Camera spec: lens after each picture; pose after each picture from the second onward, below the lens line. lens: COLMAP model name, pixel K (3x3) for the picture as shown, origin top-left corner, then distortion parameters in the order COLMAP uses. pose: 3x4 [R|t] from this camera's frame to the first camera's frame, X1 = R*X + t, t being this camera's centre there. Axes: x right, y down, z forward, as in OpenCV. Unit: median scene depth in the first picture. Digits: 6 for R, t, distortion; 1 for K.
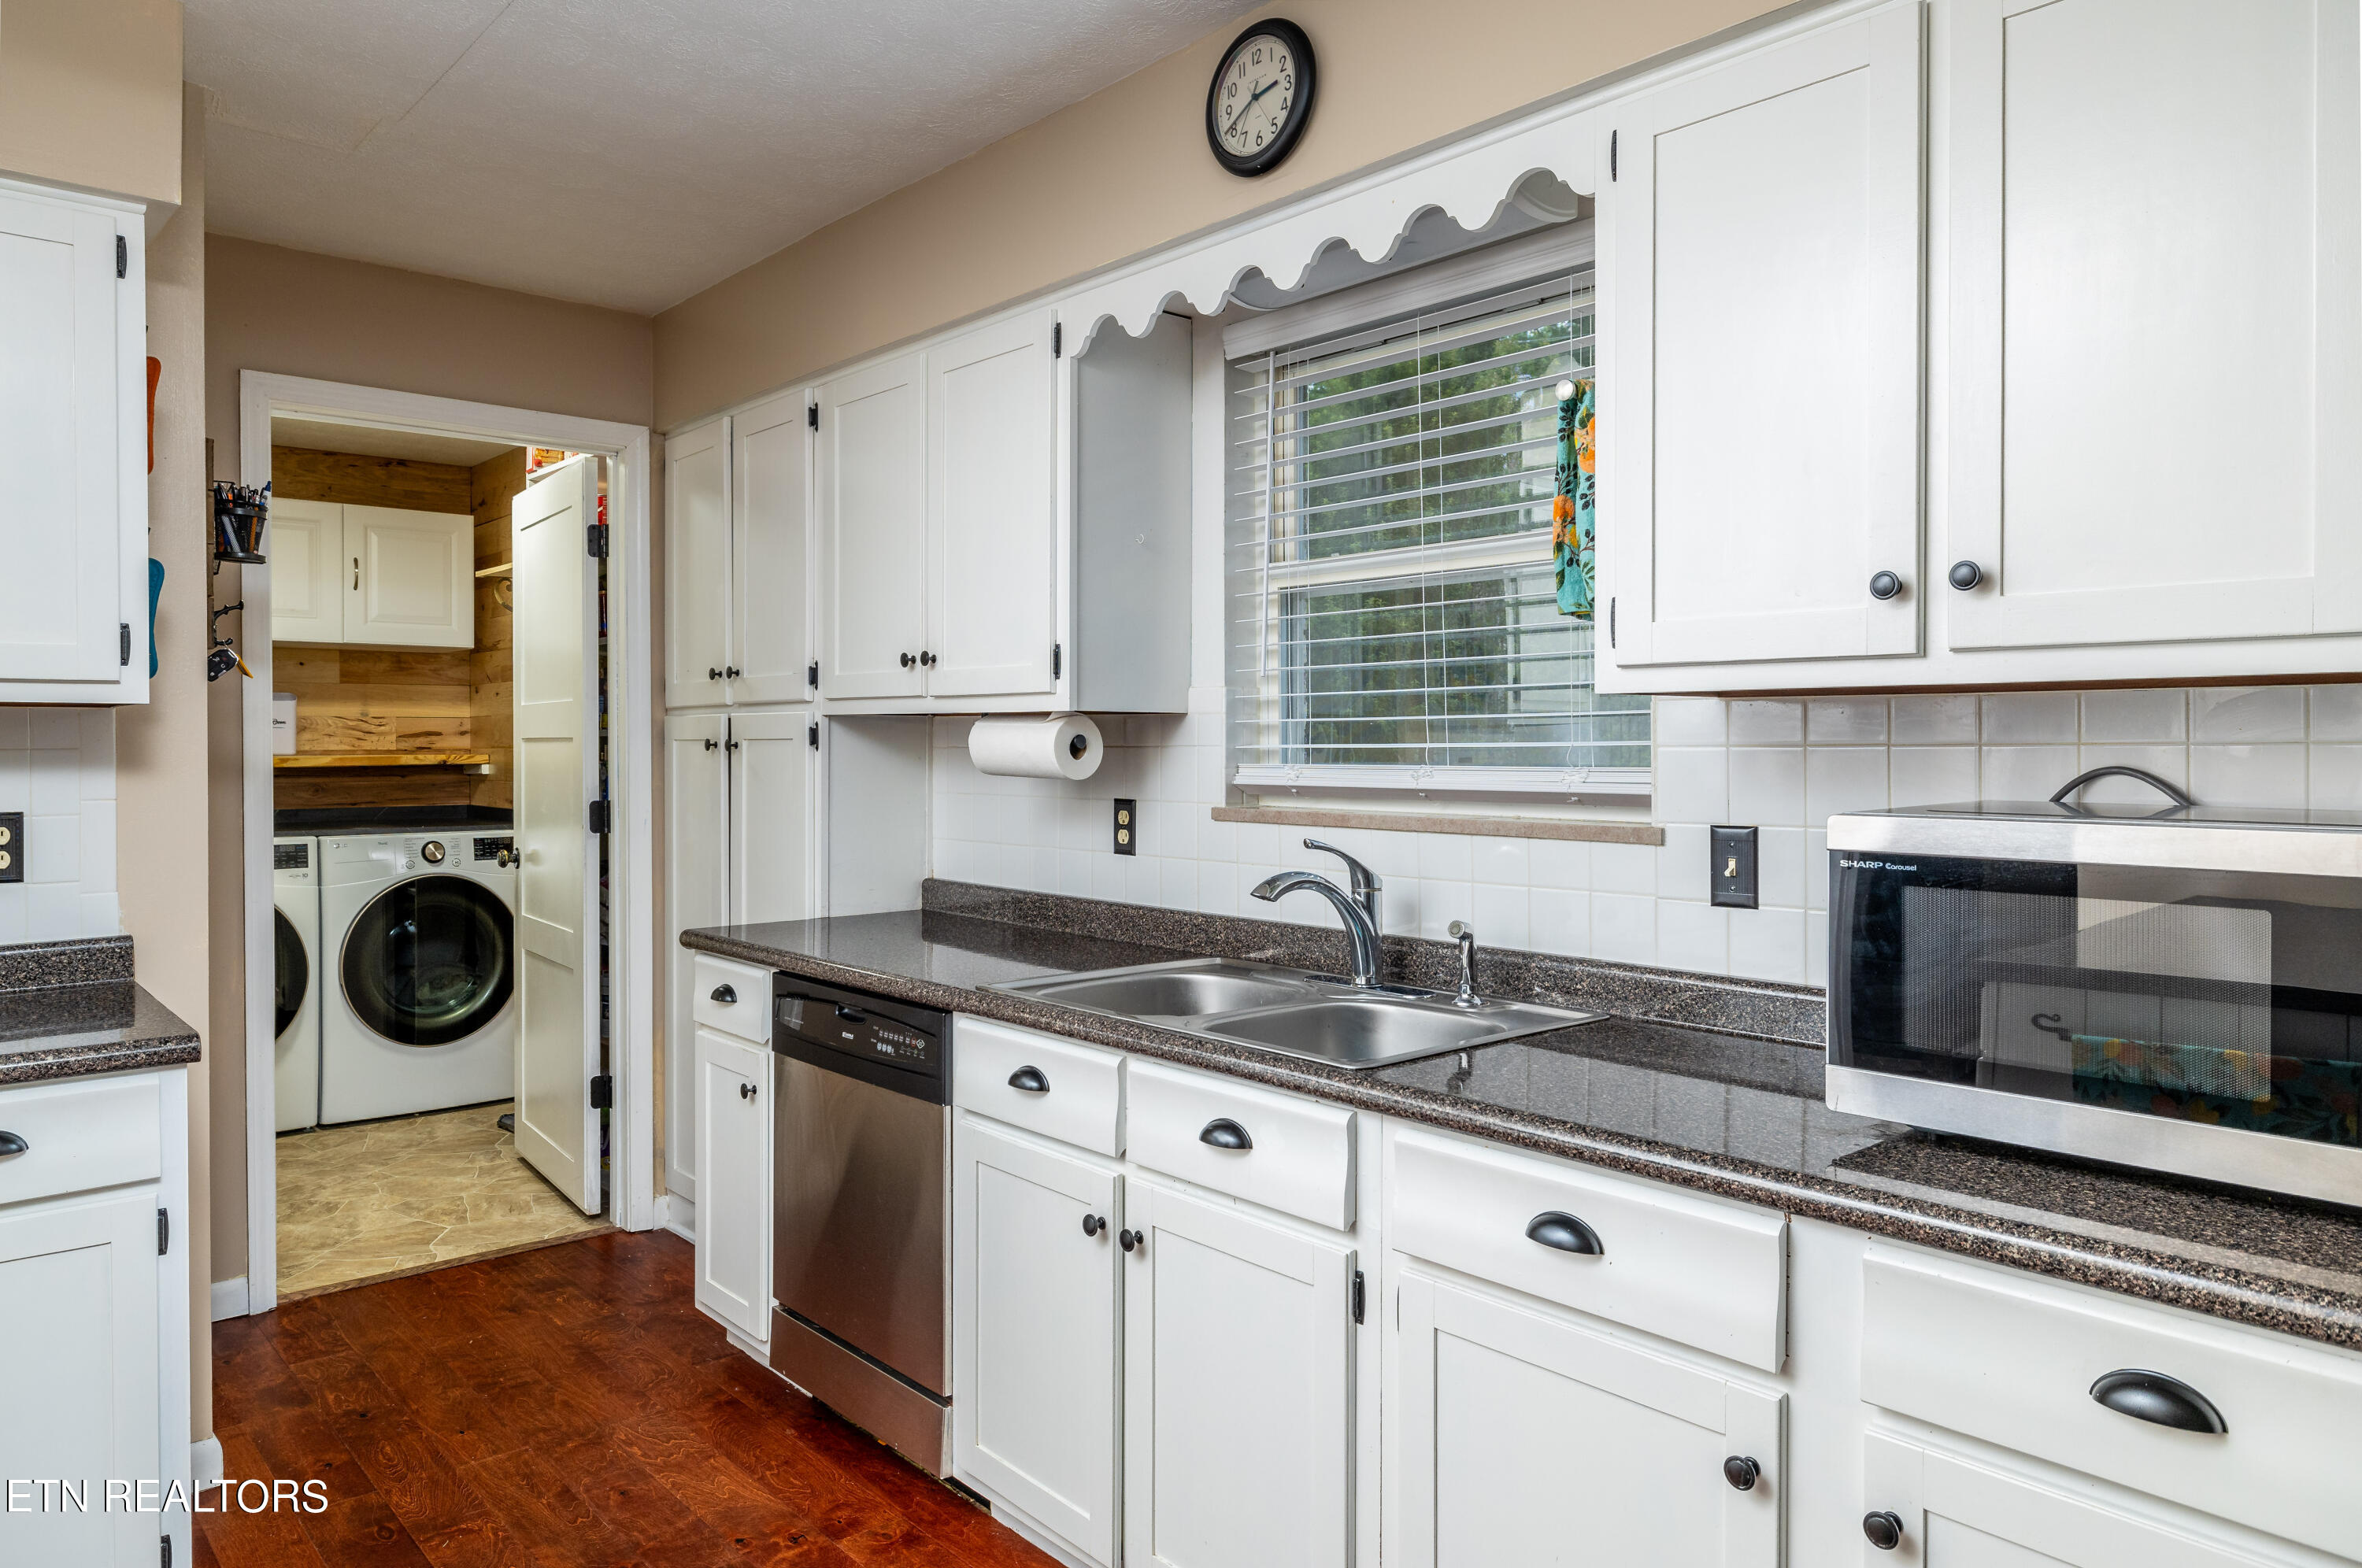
lens RADIAL K [[1549.1, 0, 1130.8], [0, 1549.1, 765.2], [0, 0, 1]] dist [0.001910, 0.003310]
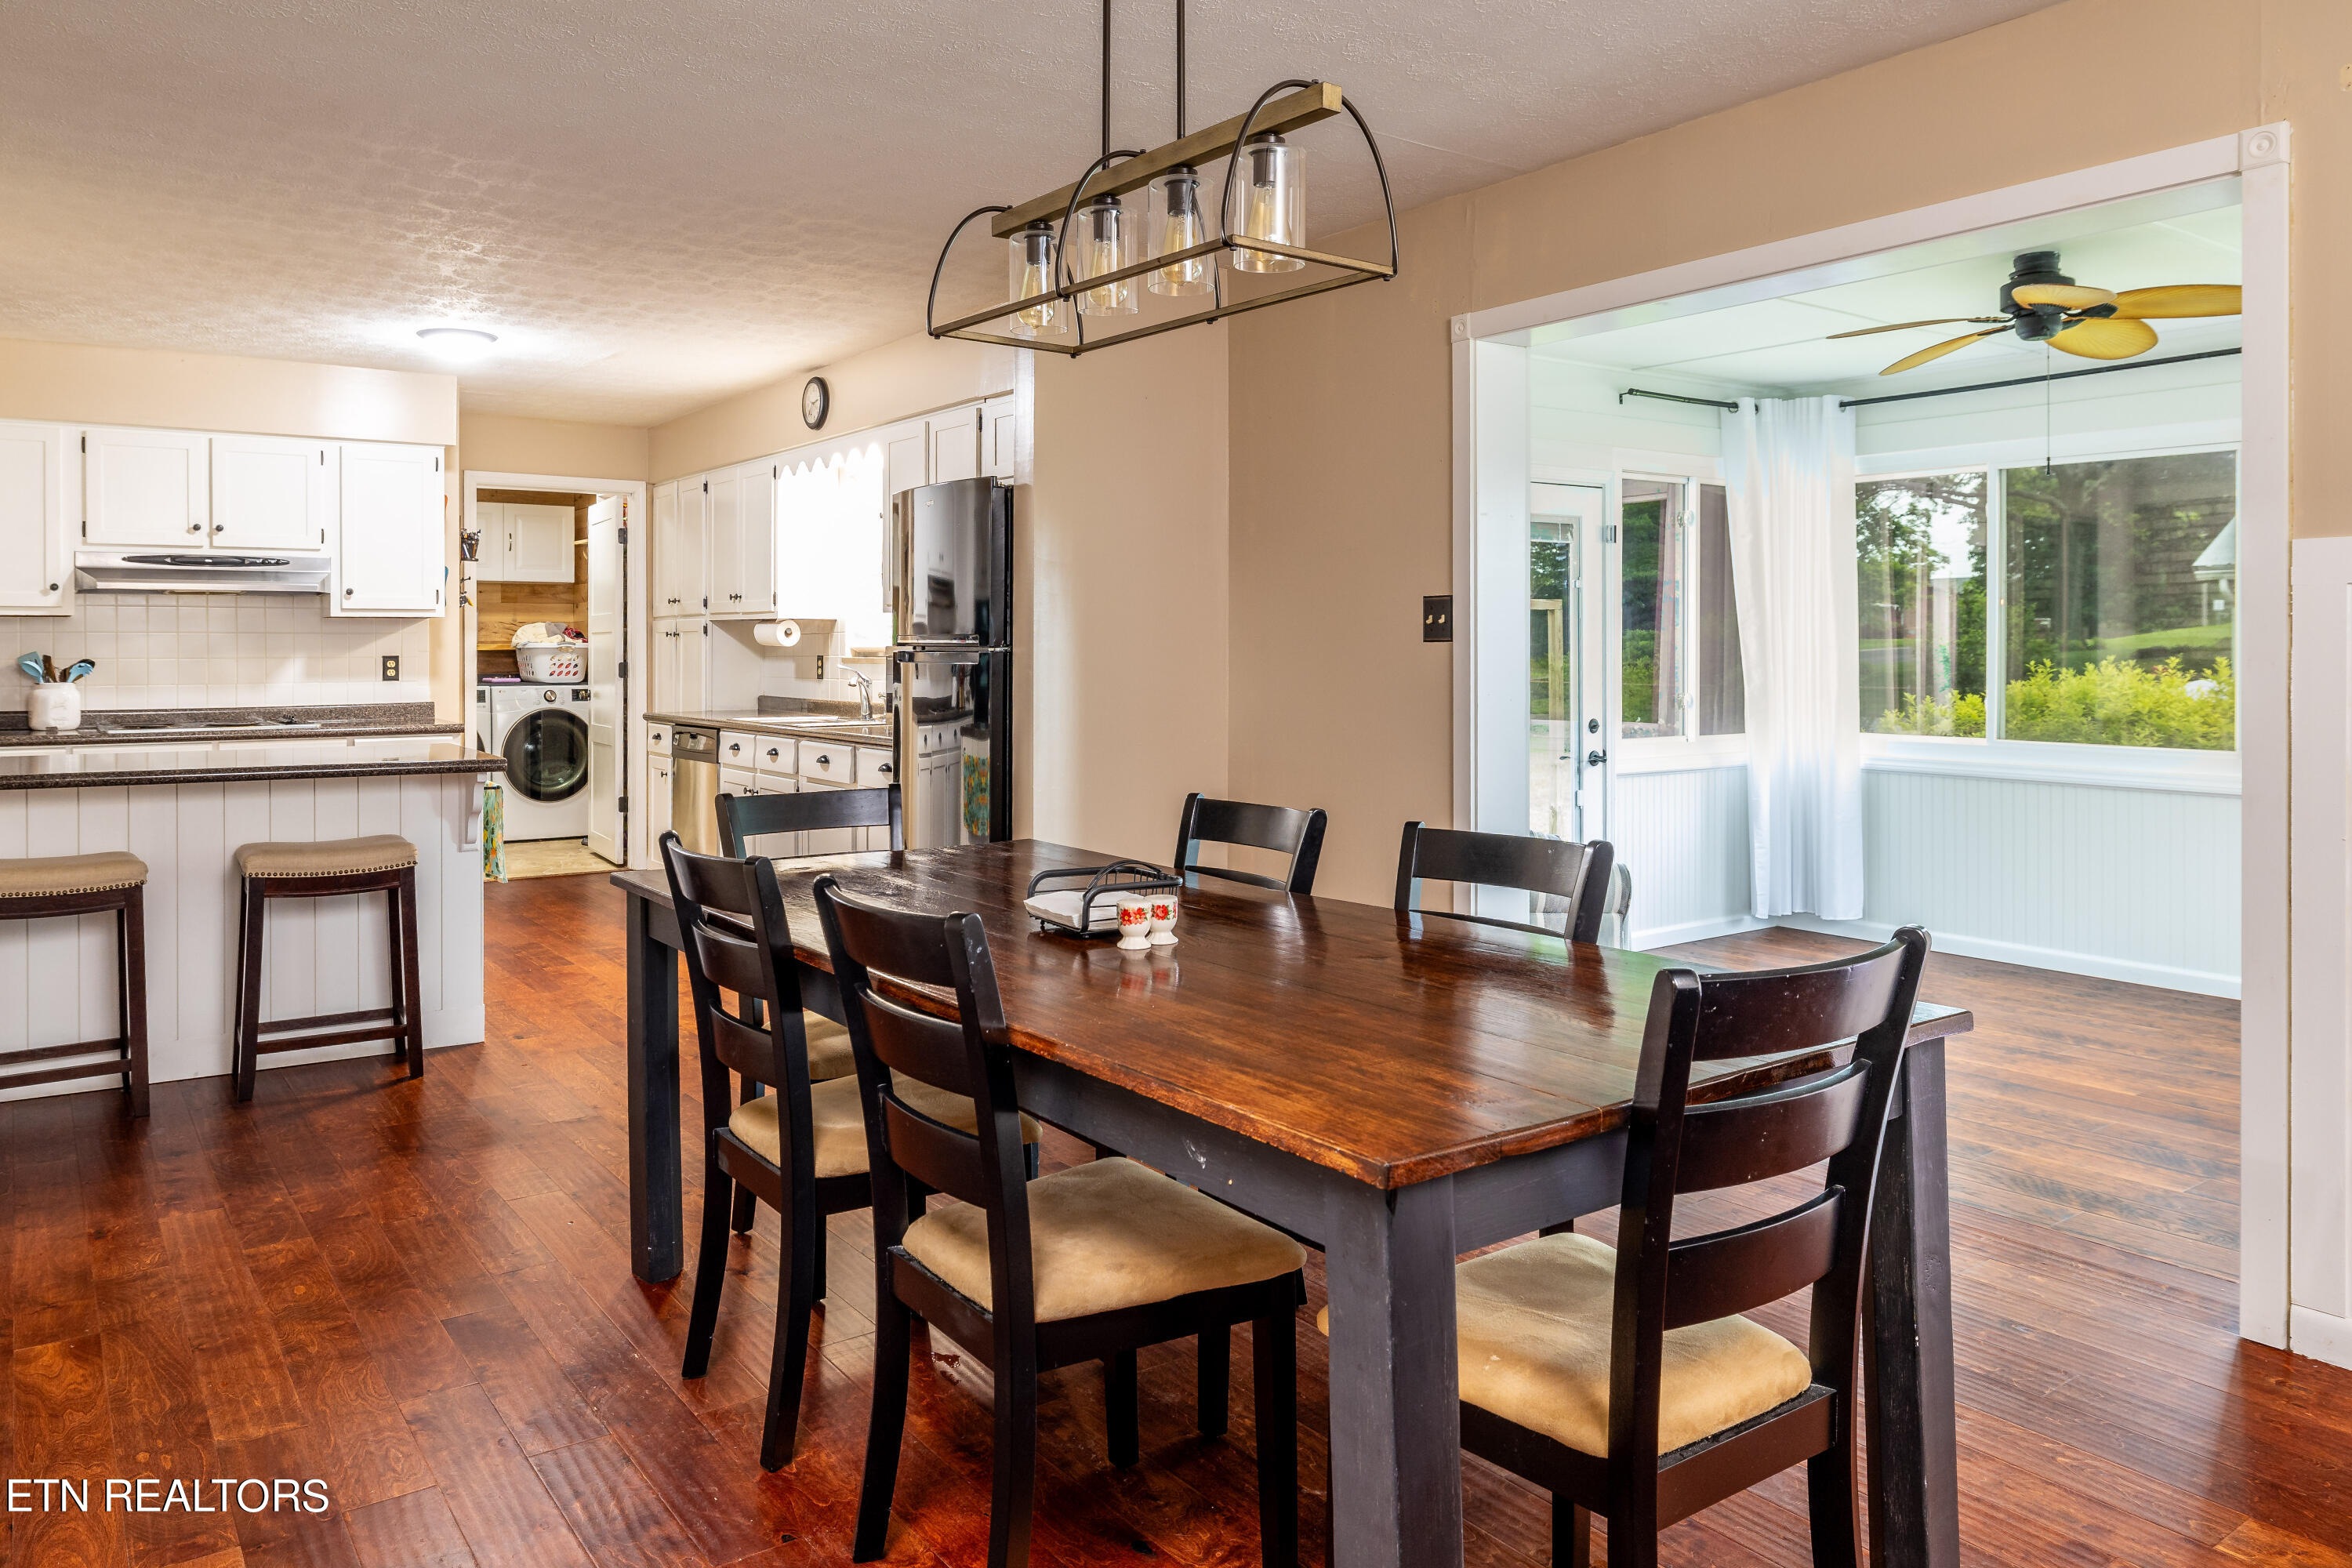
lens RADIAL K [[1542.8, 0, 1059.1], [0, 1542.8, 659.5], [0, 0, 1]] dist [0.001910, 0.003310]
pose [[0.992852, 0.000841, -0.119352, 0.757584], [-0.001653, 0.999976, -0.006707, 0.050648], [0.119343, 0.006856, 0.992829, -1.534118]]
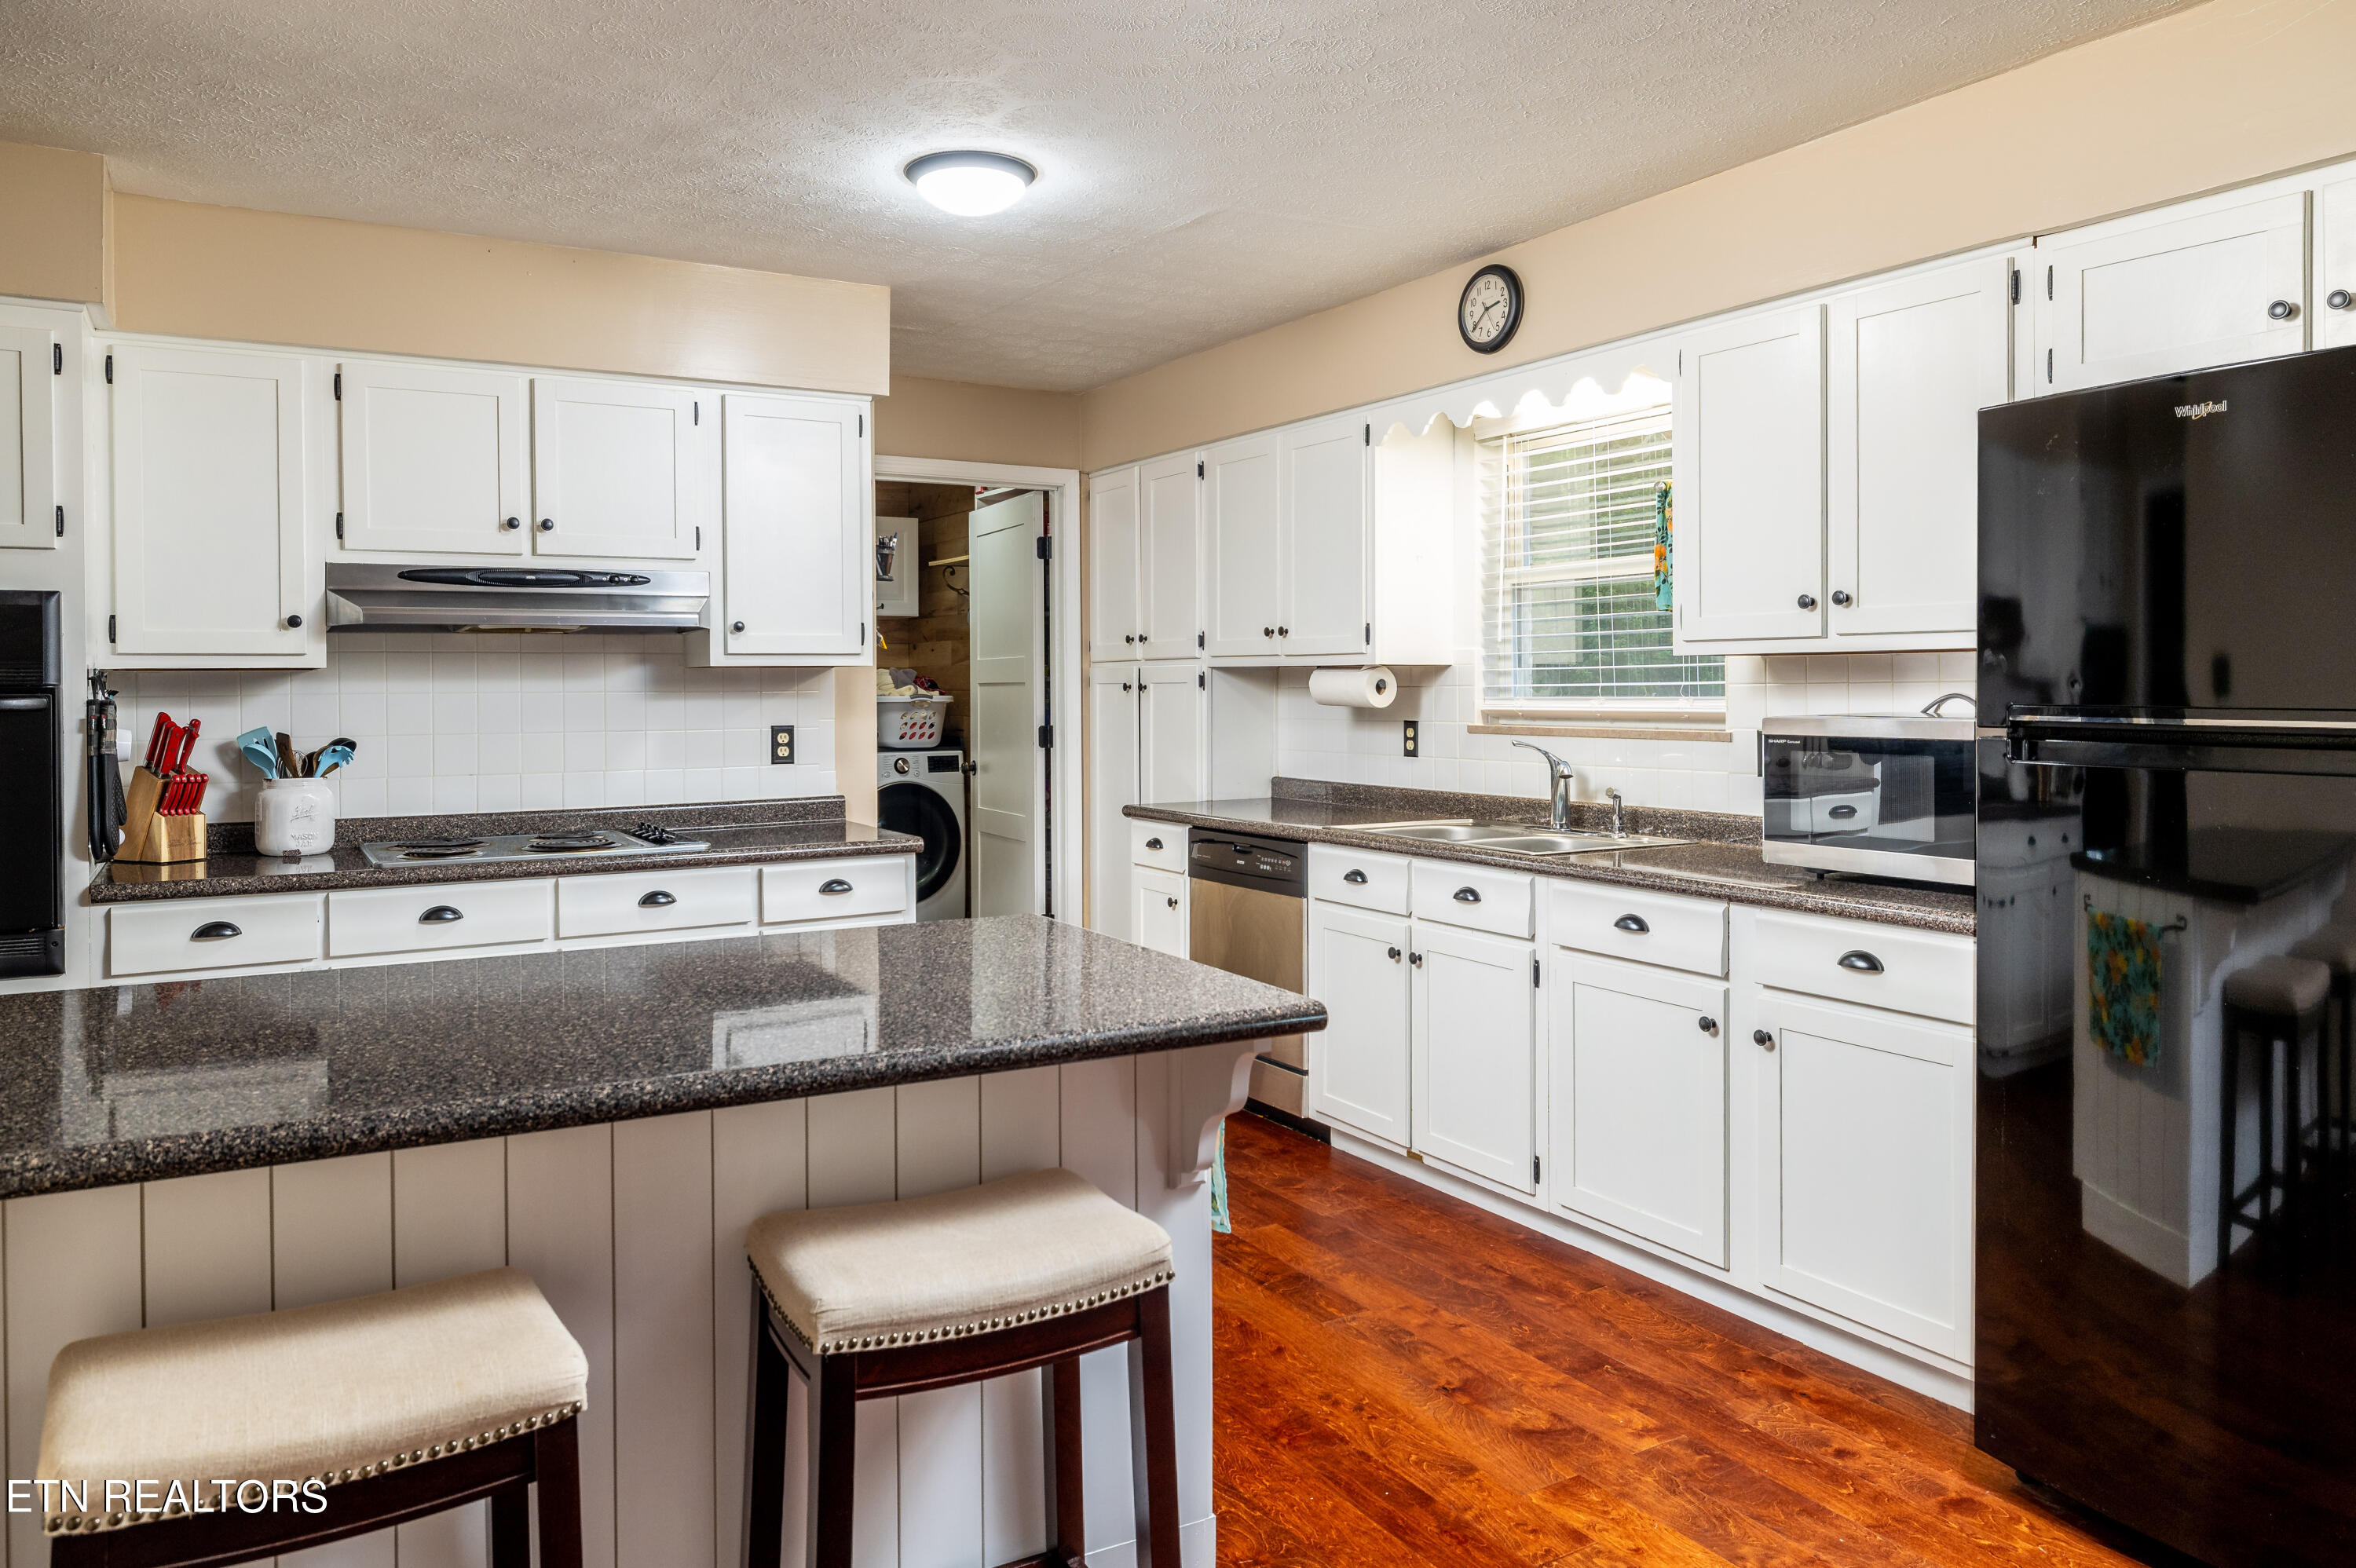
lens RADIAL K [[1545.2, 0, 1114.4], [0, 1545.2, 704.8], [0, 0, 1]] dist [0.001910, 0.003310]
pose [[0.981416, -0.002678, -0.191875, 0.002268], [0.002301, 0.999995, -0.002188, 0.010367], [0.191880, 0.001706, 0.981417, -0.668656]]
